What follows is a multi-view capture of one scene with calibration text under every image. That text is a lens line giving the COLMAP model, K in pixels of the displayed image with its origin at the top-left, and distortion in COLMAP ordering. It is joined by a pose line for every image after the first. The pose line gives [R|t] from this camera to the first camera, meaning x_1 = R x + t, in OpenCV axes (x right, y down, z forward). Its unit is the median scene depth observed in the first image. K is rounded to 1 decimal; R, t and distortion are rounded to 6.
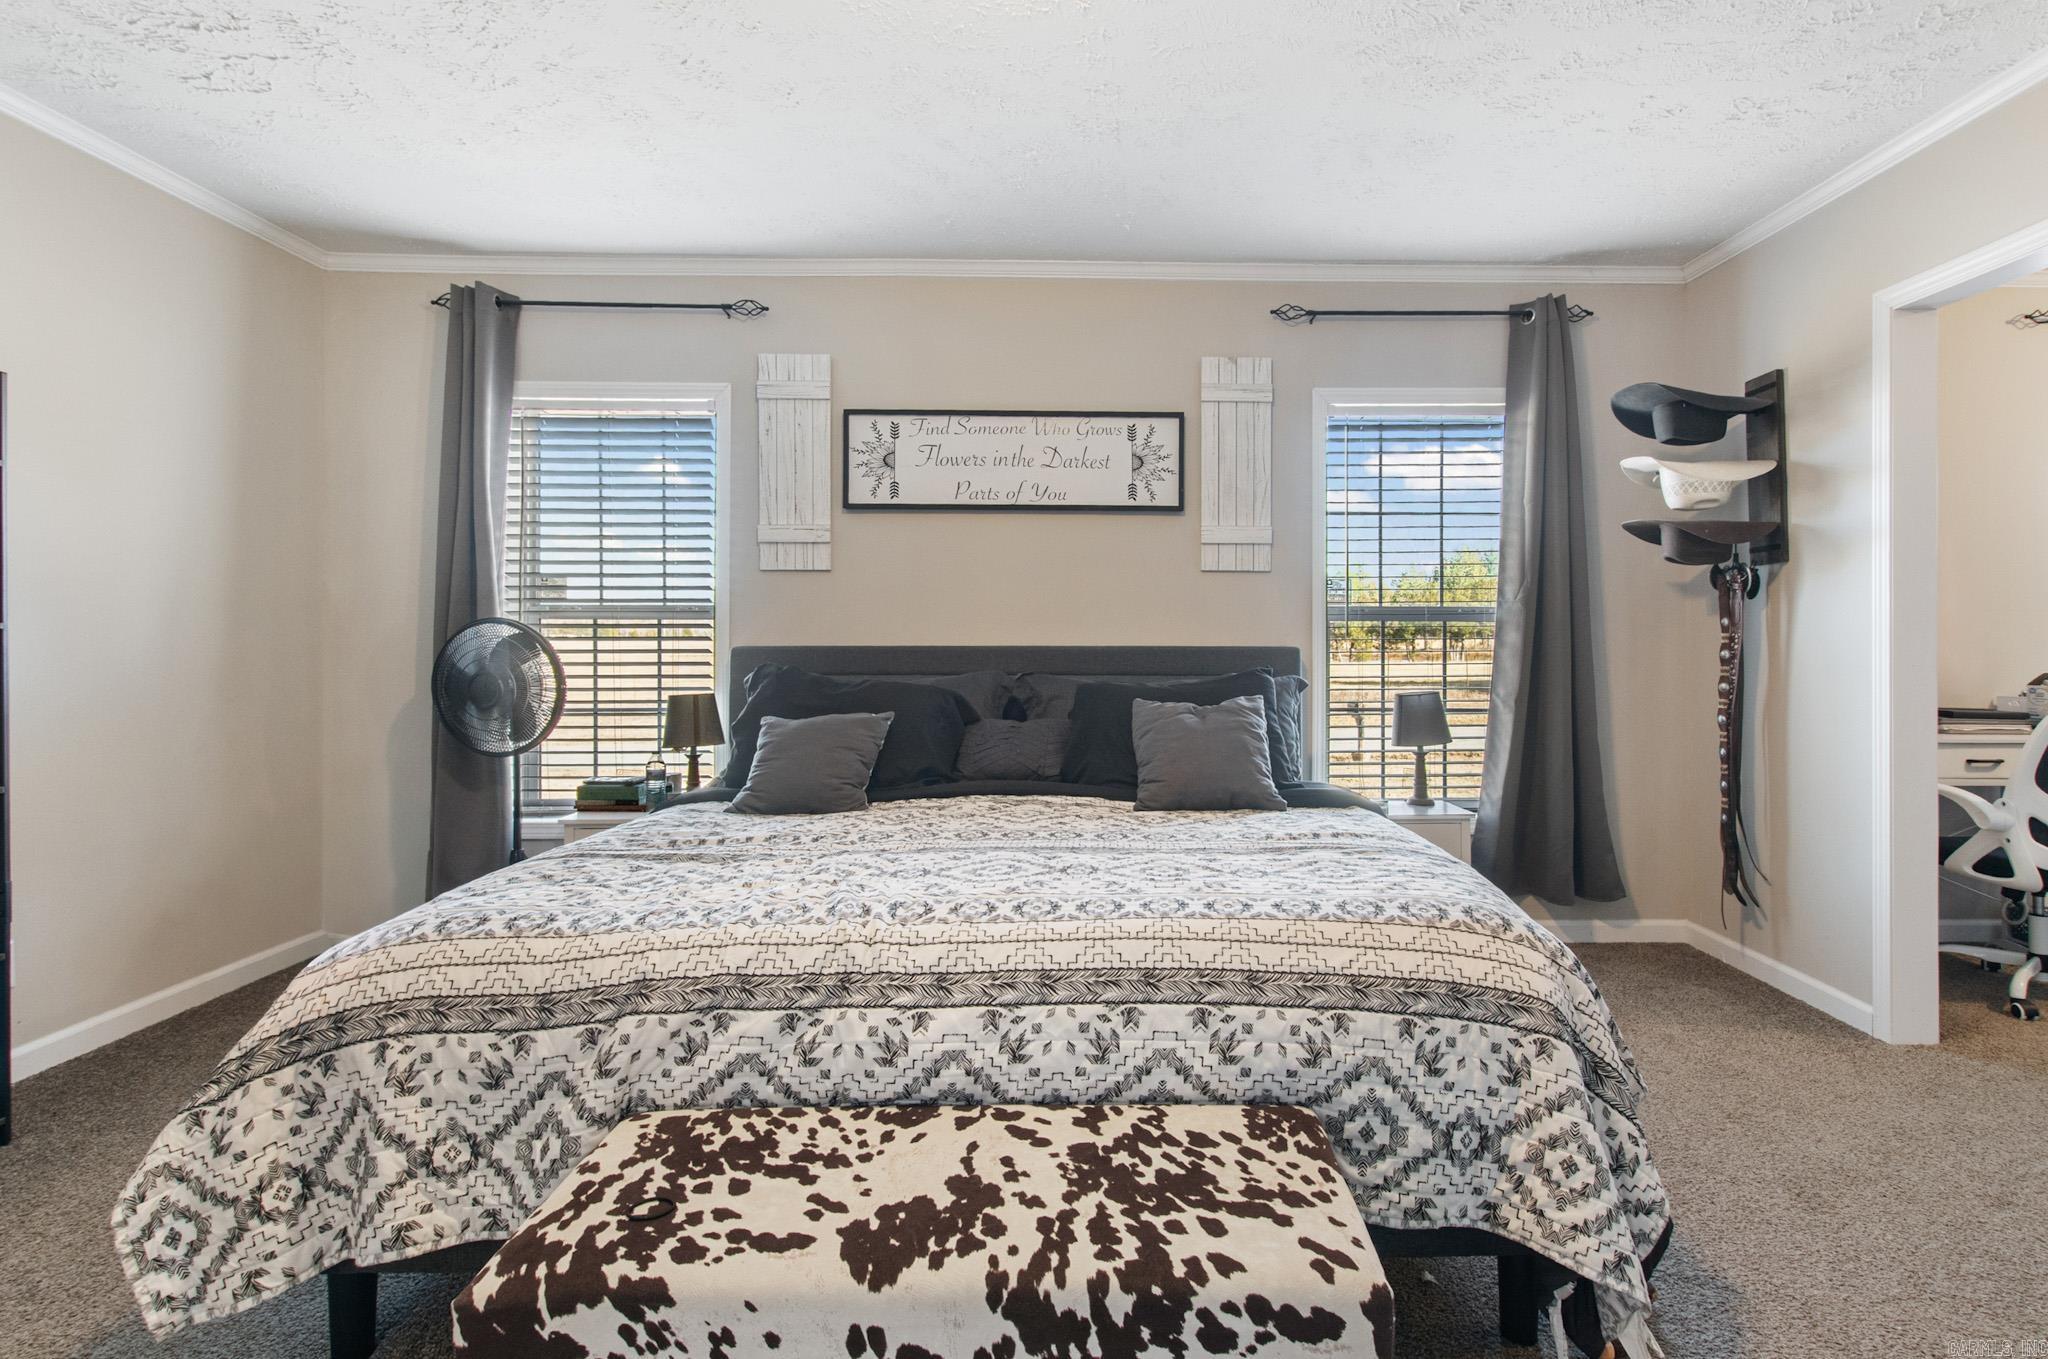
lens RADIAL K [[1042.4, 0, 1026.2], [0, 1042.4, 639.3], [0, 0, 1]] dist [0.001876, 0.001497]
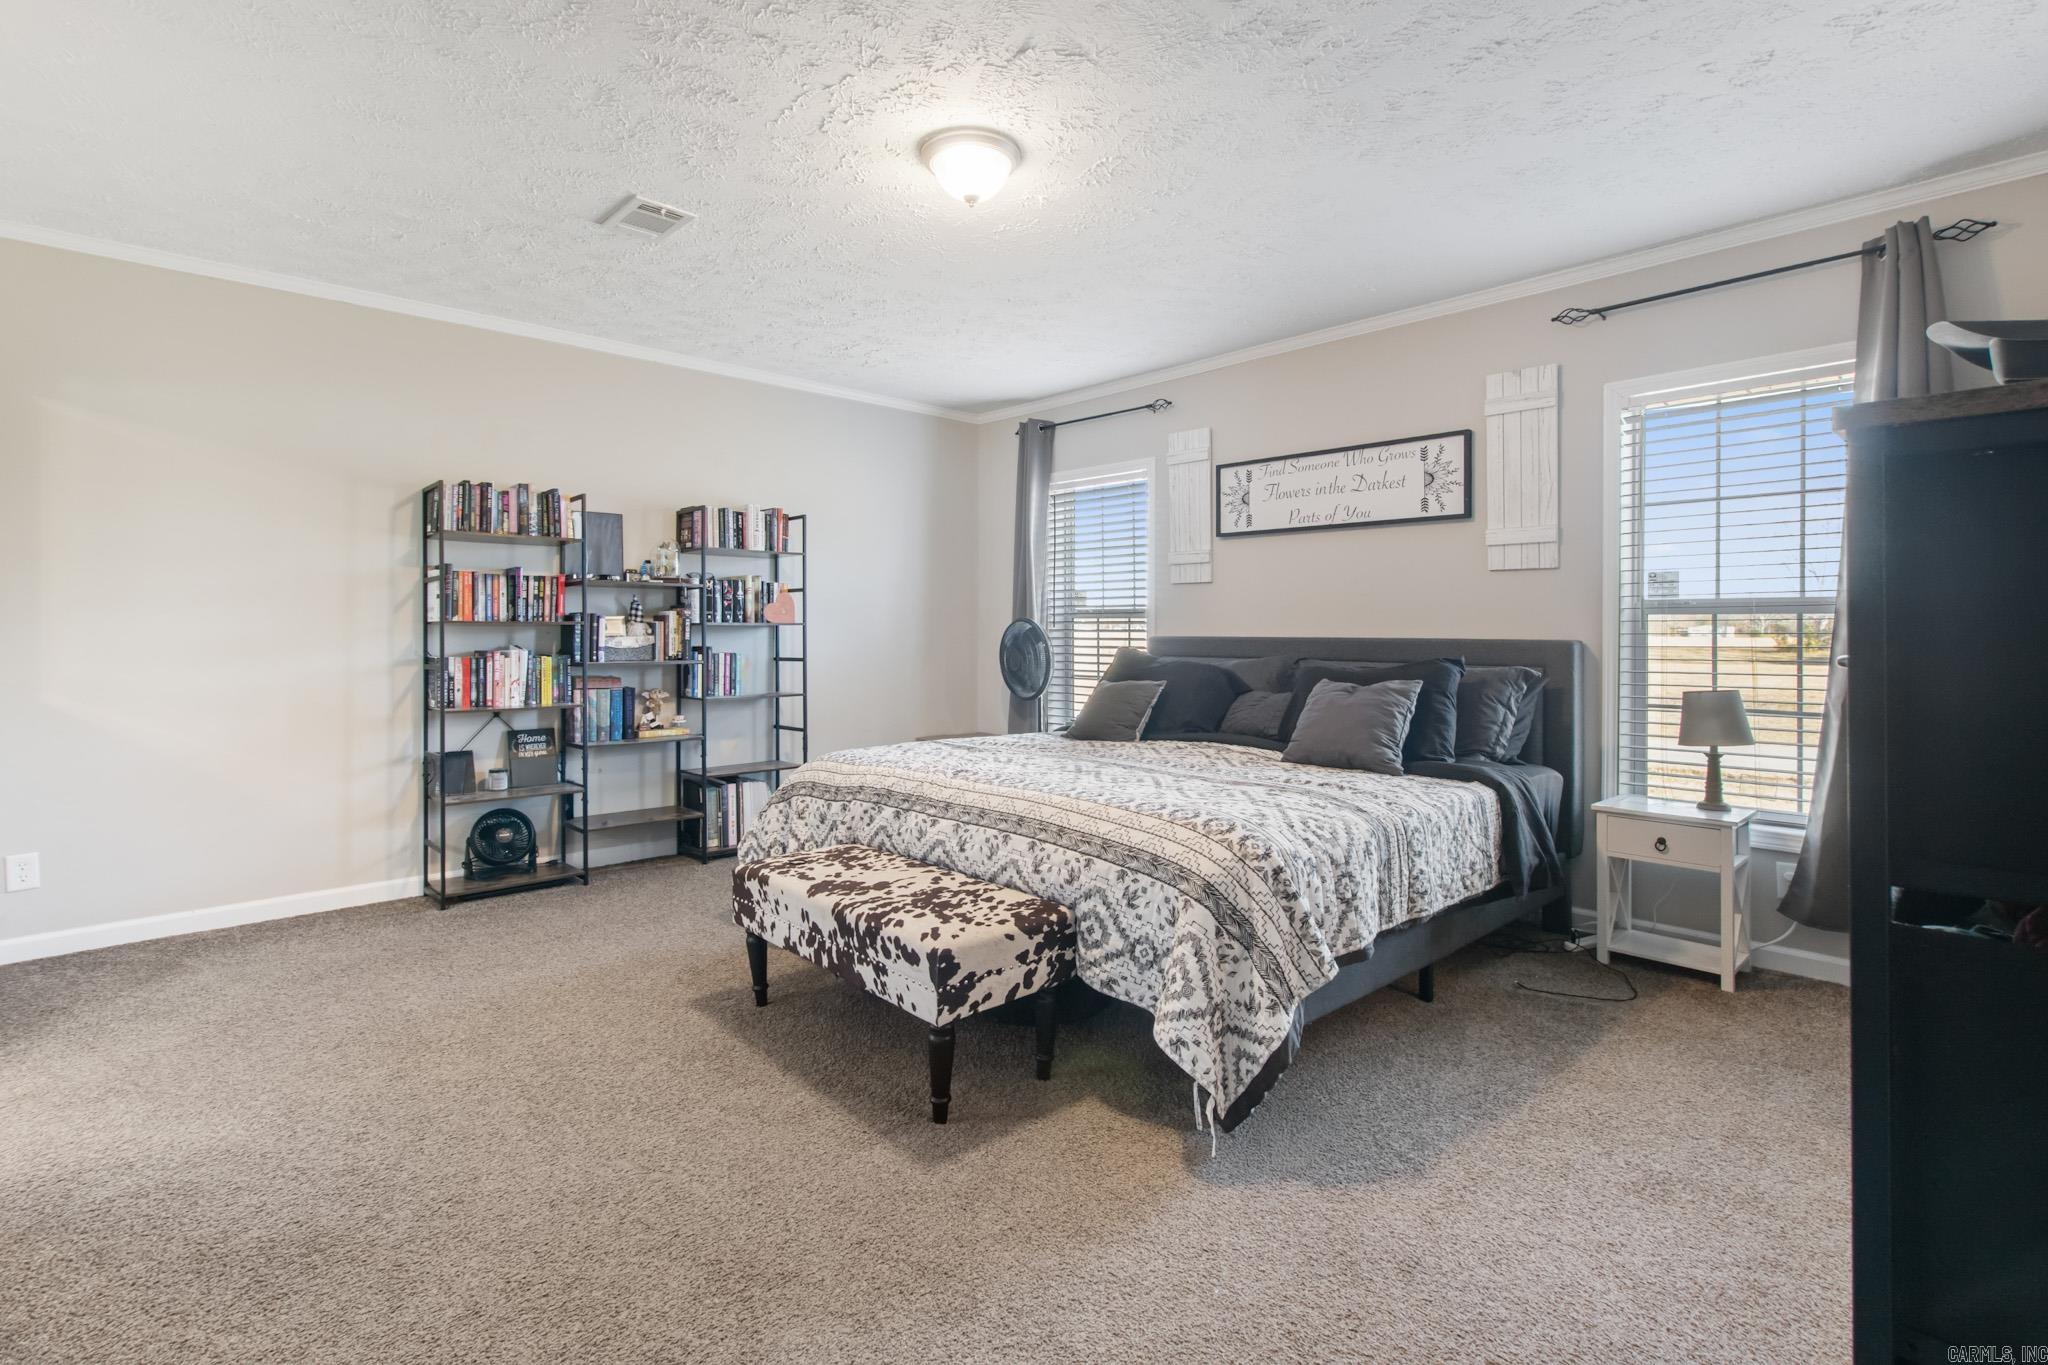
lens RADIAL K [[947.6, 0, 1023.7], [0, 947.6, 646.4], [0, 0, 1]] dist [0.002636, 0.000915]
pose [[0.671035, 0.014538, -0.741283, 0.605269], [-0.004205, 0.999866, 0.015804, 0.000602], [0.741414, -0.007488, 0.671006, -0.035572]]
